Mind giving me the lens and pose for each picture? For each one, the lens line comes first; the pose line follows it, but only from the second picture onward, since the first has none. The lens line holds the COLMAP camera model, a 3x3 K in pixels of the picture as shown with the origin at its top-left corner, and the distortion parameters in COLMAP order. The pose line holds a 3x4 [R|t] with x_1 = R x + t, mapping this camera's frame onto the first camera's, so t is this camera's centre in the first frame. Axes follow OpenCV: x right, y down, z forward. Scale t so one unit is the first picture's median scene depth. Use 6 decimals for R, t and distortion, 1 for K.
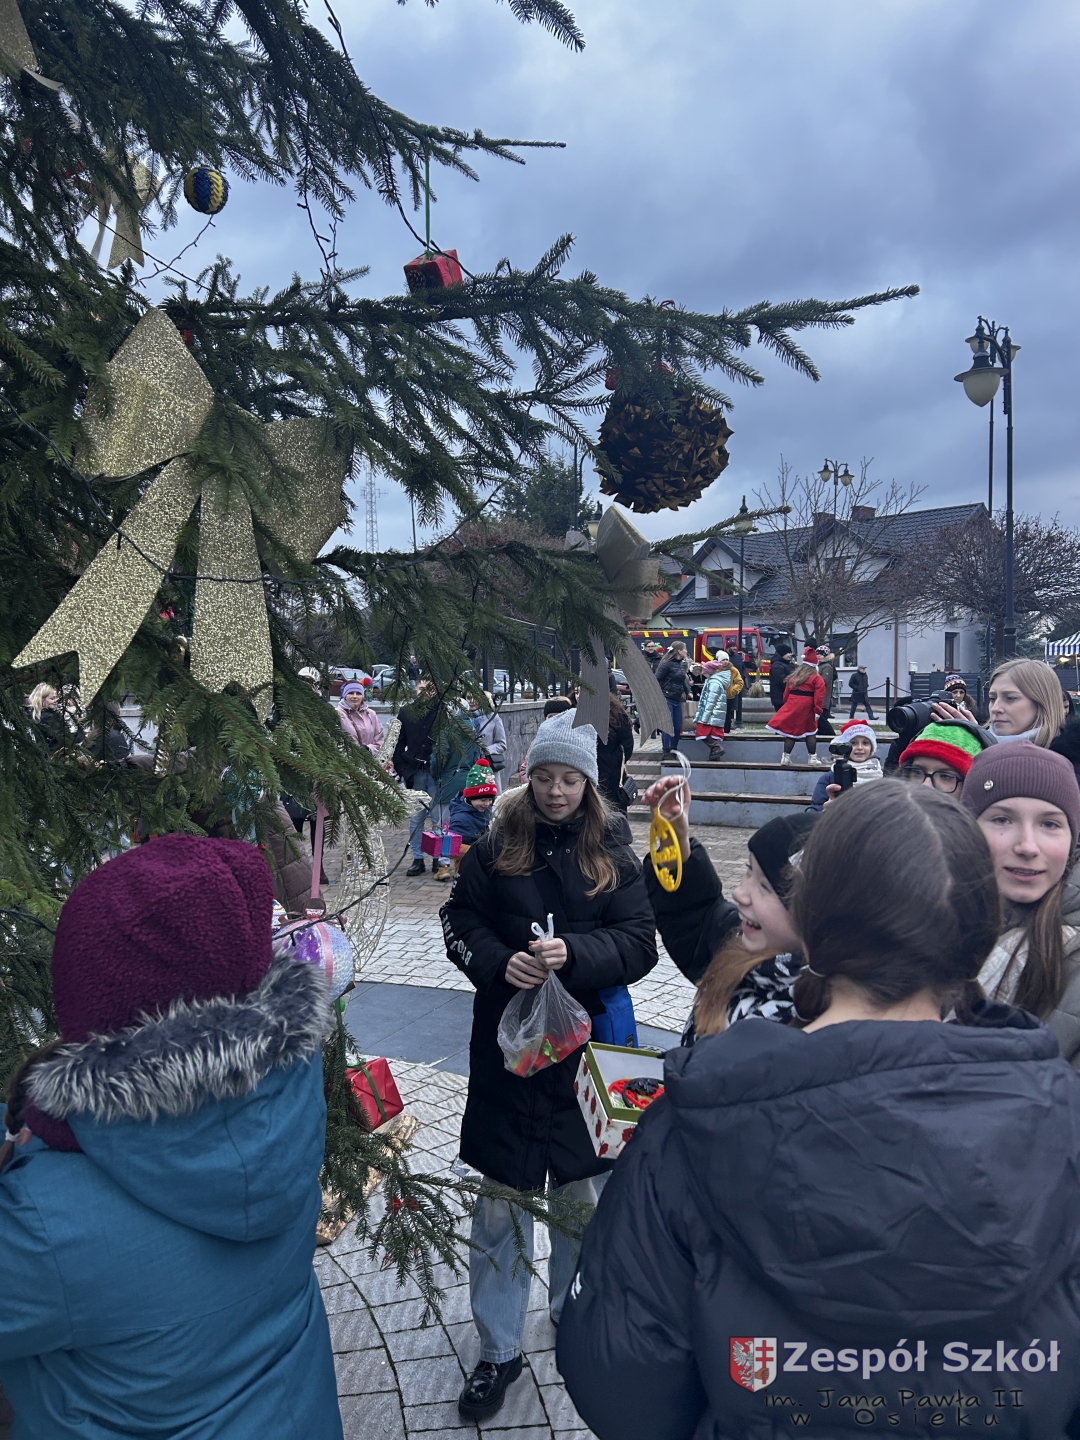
lens RADIAL K [[1063.2, 0, 539.4], [0, 1063.2, 743.6], [0, 0, 1]] dist [0.065988, -0.061654]
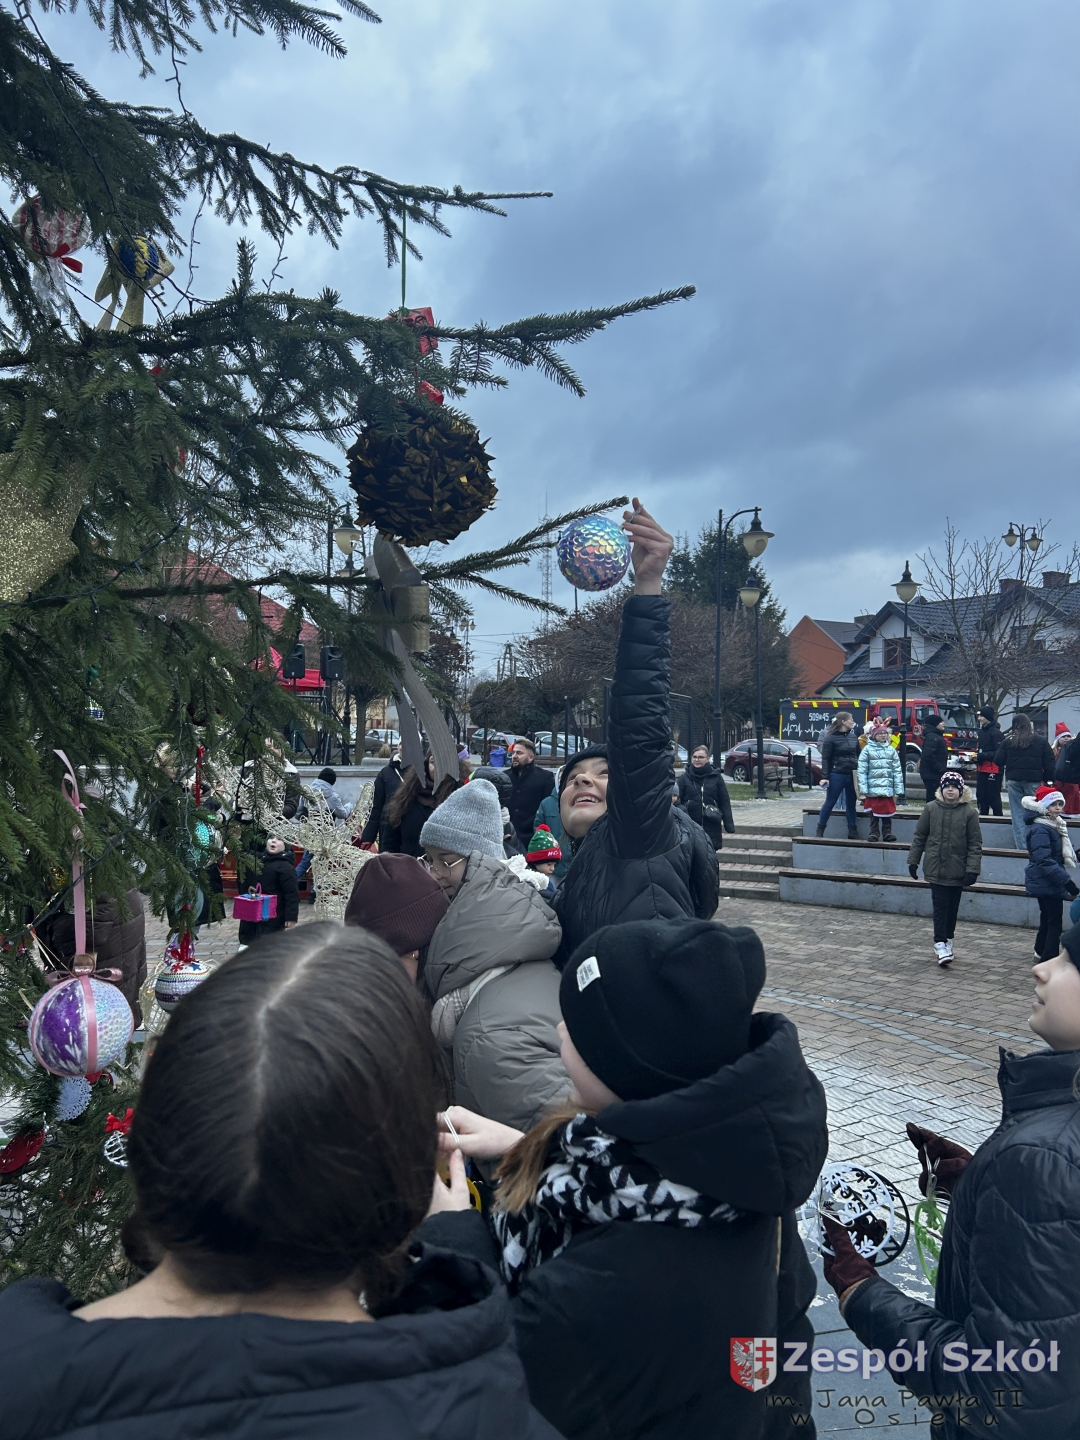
lens RADIAL K [[1067.5, 0, 536.4], [0, 1067.5, 765.3], [0, 0, 1]] dist [0.004847, -0.094725]
pose [[0.981078, 0.027543, -0.191645, 0.071114], [-0.035962, 0.998528, -0.040592, -0.000251], [0.190245, 0.046716, 0.980625, 0.027772]]
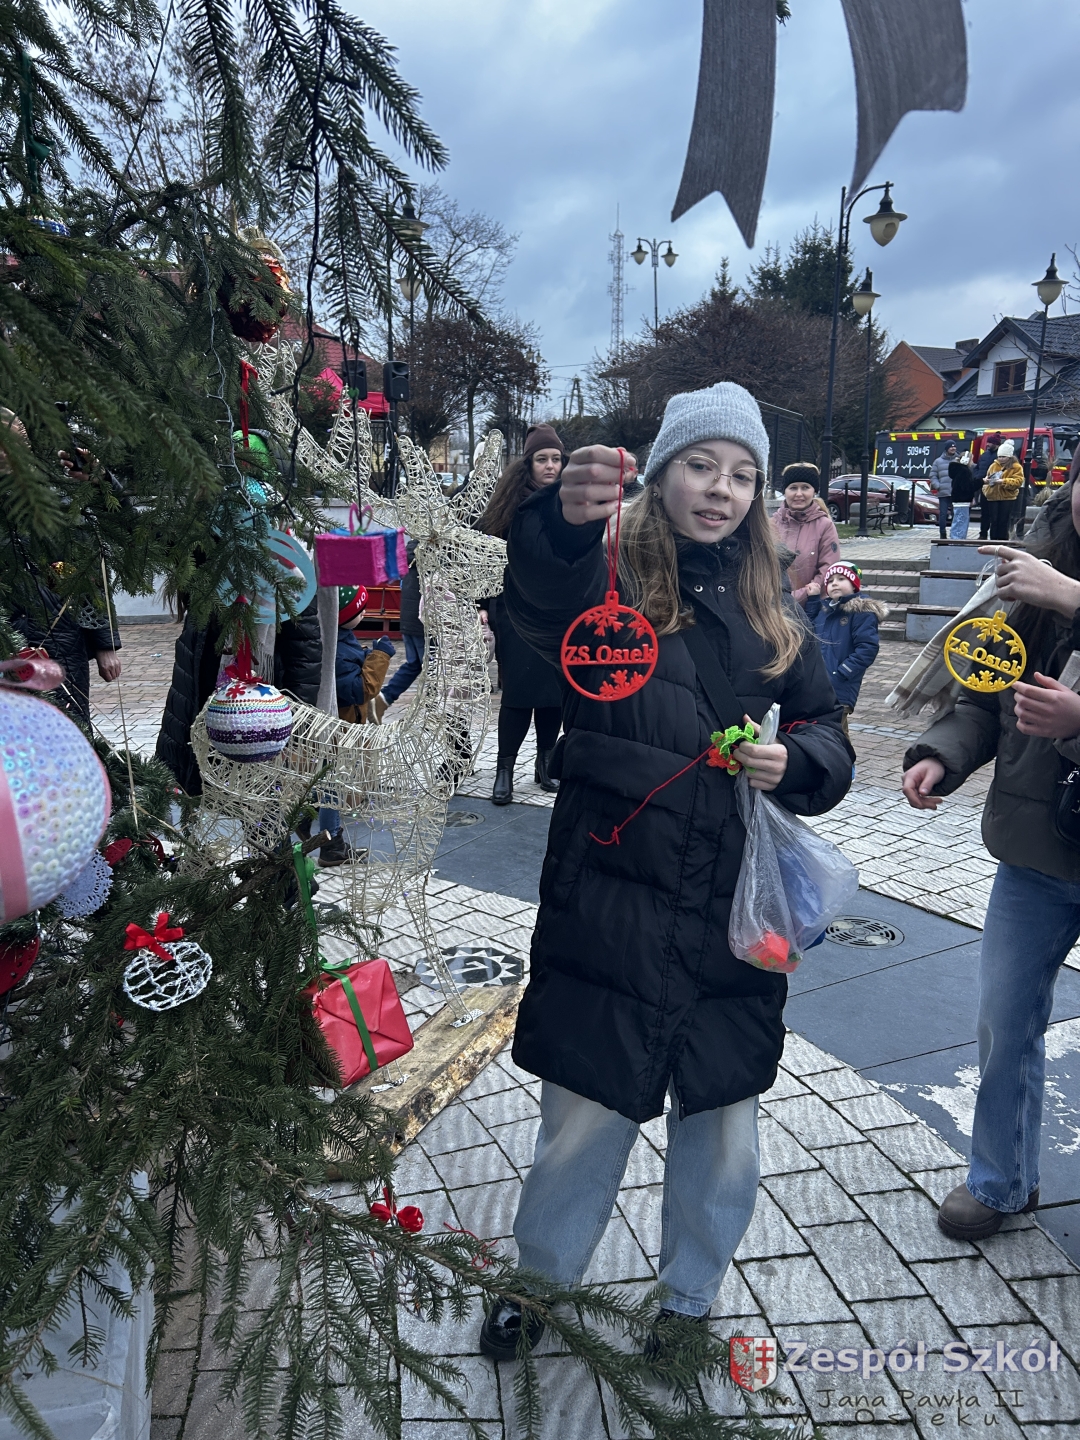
lens RADIAL K [[1035.0, 0, 540.0], [0, 1035.0, 720.0], [0, 0, 1]] dist [-0.005223, -0.002658]
pose [[0.971816, 0.063208, -0.227109, 0.015654], [-0.030292, 0.988880, 0.145597, 0.023702], [0.233786, -0.134614, 0.962924, 0.131711]]
